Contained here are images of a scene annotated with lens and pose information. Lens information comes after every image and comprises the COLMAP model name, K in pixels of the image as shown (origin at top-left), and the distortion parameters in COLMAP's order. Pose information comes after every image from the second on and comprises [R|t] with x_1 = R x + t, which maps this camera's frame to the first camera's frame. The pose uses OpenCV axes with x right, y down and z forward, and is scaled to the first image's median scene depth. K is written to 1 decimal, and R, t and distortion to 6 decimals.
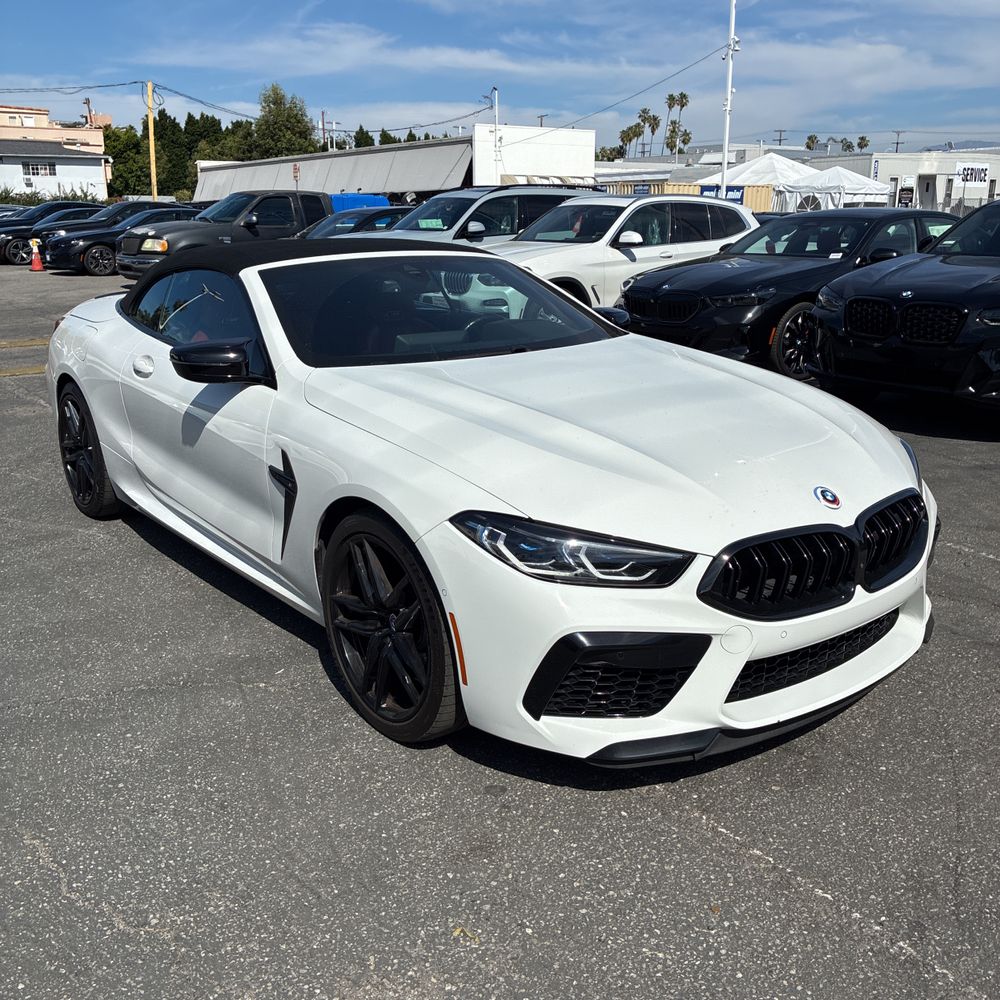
lens RADIAL K [[1005.0, 0, 500.0], [0, 1005.0, 500.0], [0, 0, 1]] dist [0.016659, 0.013788]
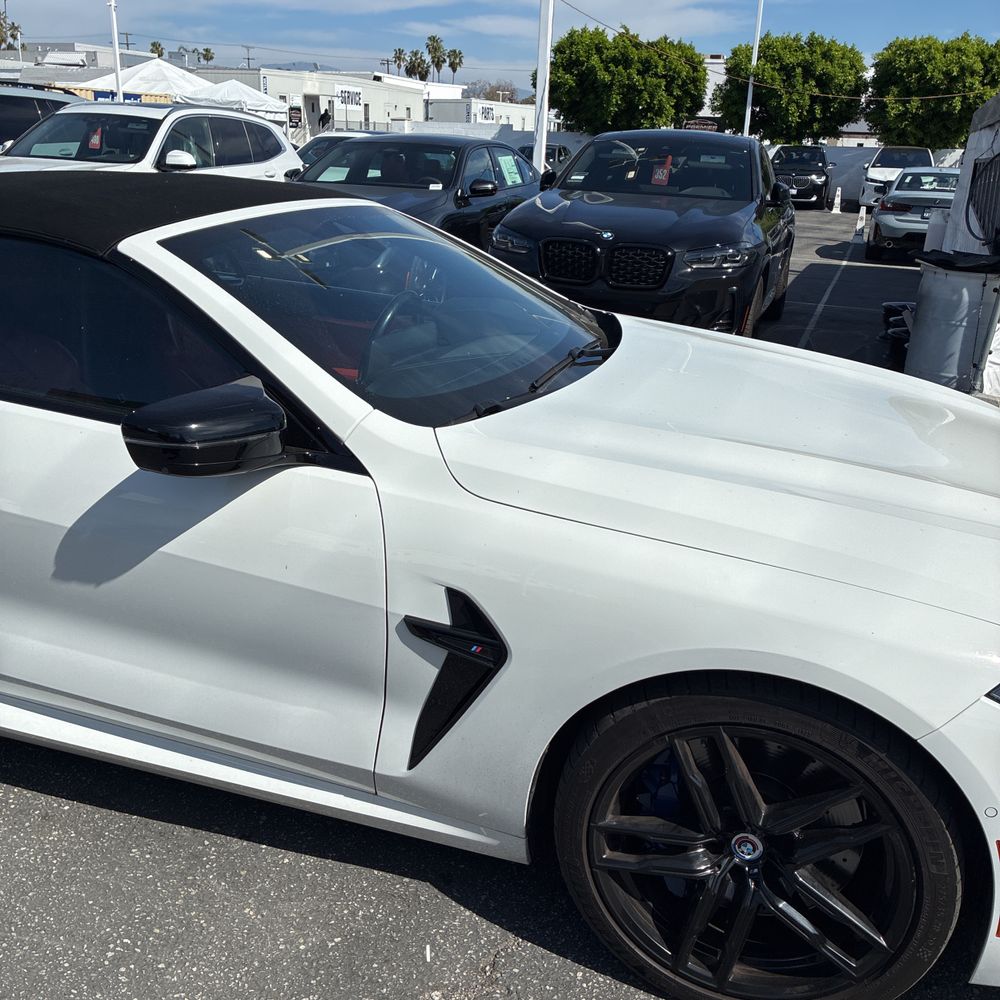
lens RADIAL K [[1010.1, 0, 500.0], [0, 1010.1, 500.0], [0, 0, 1]] dist [0.015601, 0.003489]
pose [[0.832109, -0.153258, 0.533016, -0.136514], [0.112260, 0.987711, 0.108744, -0.043872], [-0.543131, -0.030650, 0.839088, 0.149289]]
